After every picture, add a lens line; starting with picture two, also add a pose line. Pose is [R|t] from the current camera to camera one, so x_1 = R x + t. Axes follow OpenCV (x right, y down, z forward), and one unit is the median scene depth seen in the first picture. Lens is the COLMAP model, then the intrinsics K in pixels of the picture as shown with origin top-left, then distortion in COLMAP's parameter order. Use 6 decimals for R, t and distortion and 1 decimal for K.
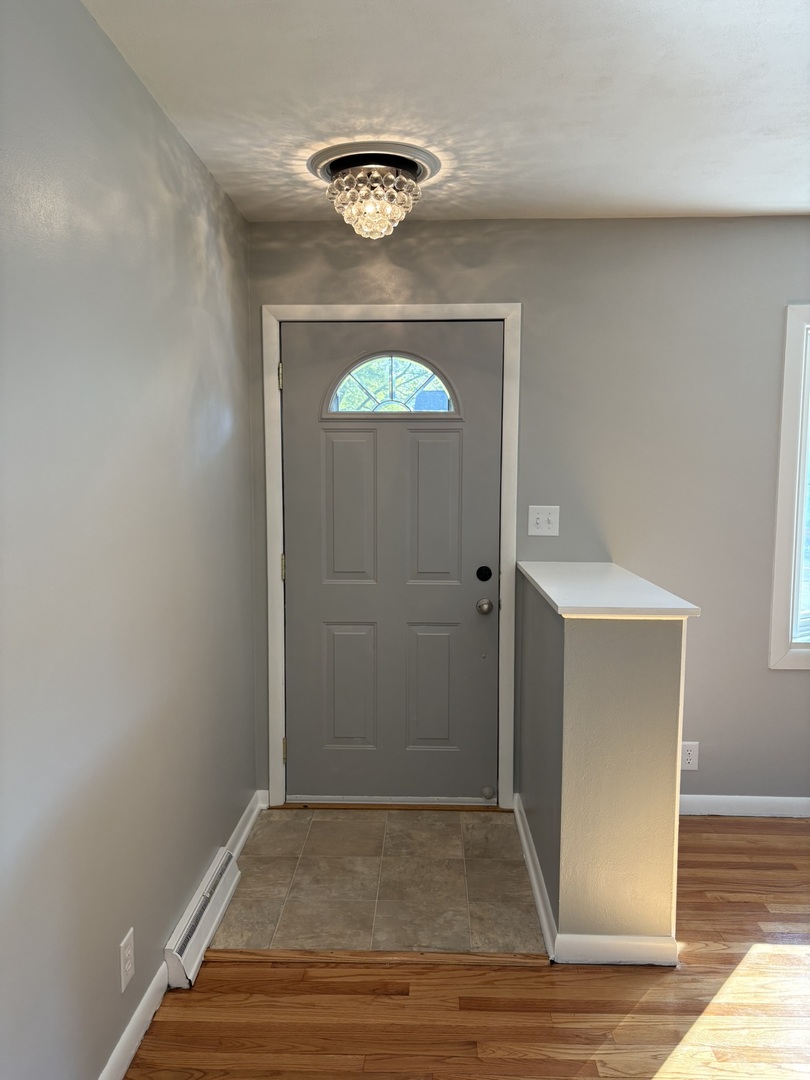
lens RADIAL K [[817.8, 0, 404.8], [0, 817.8, 545.4], [0, 0, 1]] dist [0.044393, -0.039236]
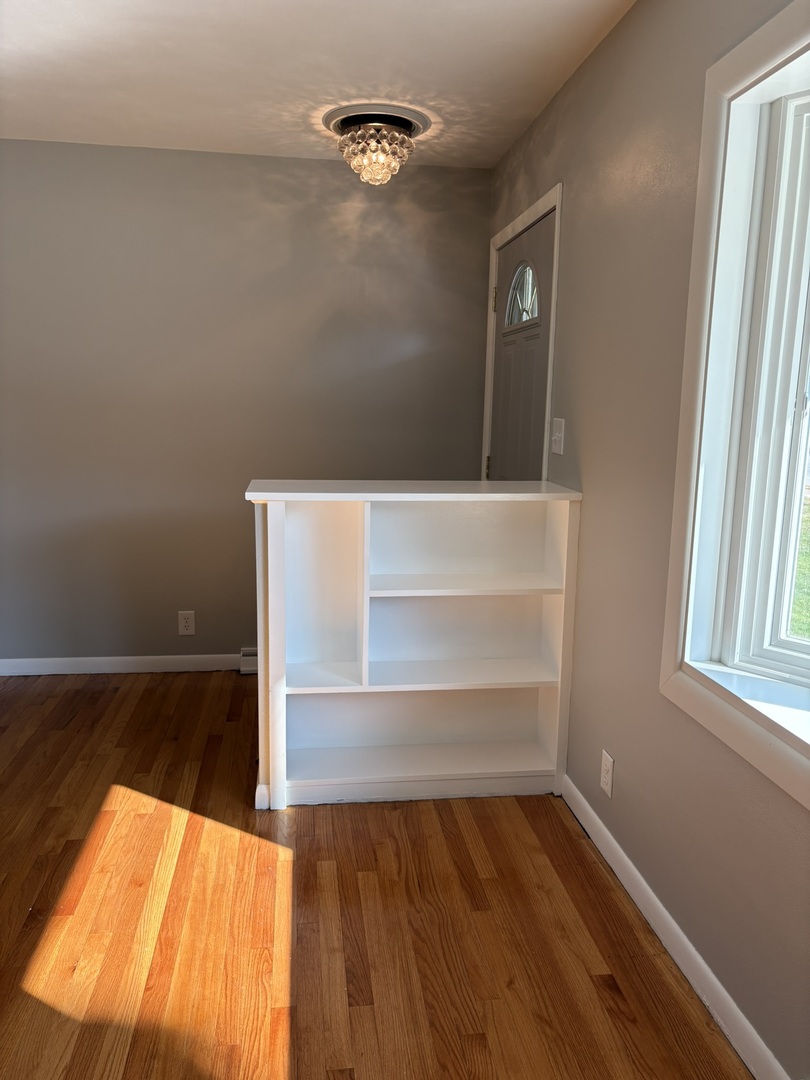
lens RADIAL K [[817.8, 0, 404.8], [0, 817.8, 545.4], [0, 0, 1]] dist [0.044393, -0.039236]
pose [[0.165417, 0.171908, -0.971126, 1.255416], [-0.112974, 0.981512, 0.154503, -0.040296], [0.979732, 0.084155, 0.181780, 0.868218]]
